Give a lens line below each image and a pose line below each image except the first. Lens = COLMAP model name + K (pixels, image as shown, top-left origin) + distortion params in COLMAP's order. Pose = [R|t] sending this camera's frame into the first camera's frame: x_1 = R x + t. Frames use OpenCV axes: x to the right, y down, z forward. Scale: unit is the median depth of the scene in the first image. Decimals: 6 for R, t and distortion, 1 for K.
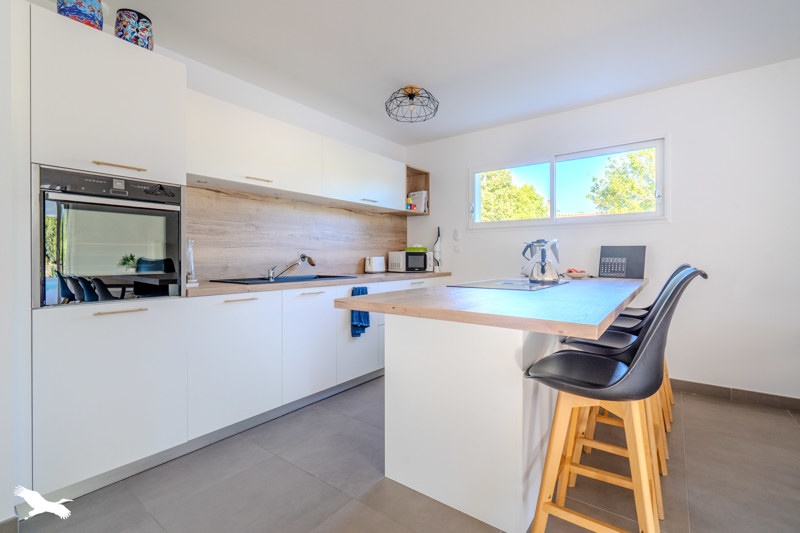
lens RADIAL K [[365.0, 0, 398.7], [0, 365.0, 258.4], [0, 0, 1]] dist [0.001824, 0.000286]
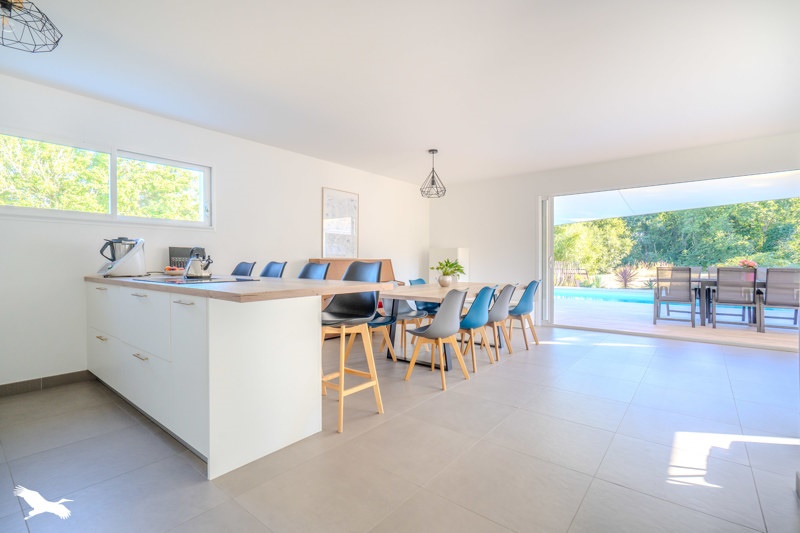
lens RADIAL K [[367.8, 0, 400.0], [0, 367.8, 266.5], [0, 0, 1]] dist [0.000162, 0.000096]
pose [[0.034793, -0.007812, 0.999364, -0.562309], [0.008182, 0.999938, 0.007532, 0.023676], [-0.999361, 0.007915, 0.034854, 0.274095]]
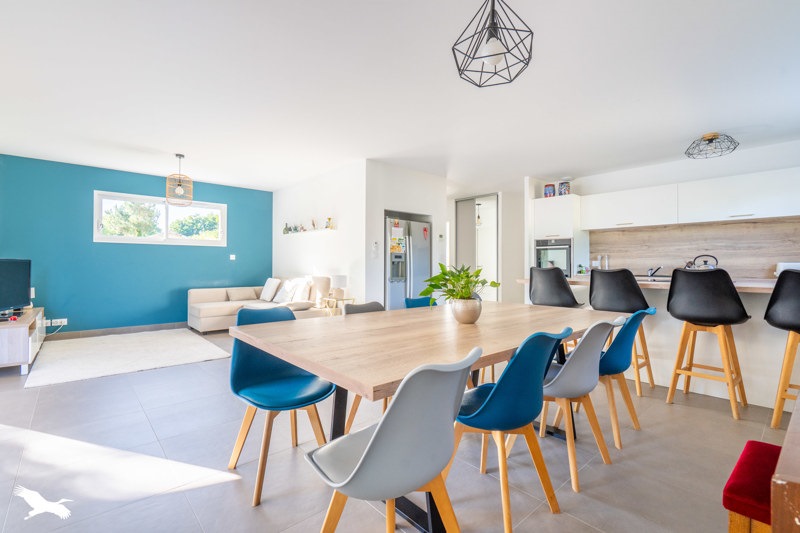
lens RADIAL K [[367.8, 0, 400.0], [0, 367.8, 266.5], [0, 0, 1]] dist [0.000162, 0.000096]
pose [[-0.222471, 0.001295, -0.974938, 1.486782], [-0.009566, 0.999948, 0.003511, 0.016440], [0.974892, 0.010107, -0.222447, 0.190438]]
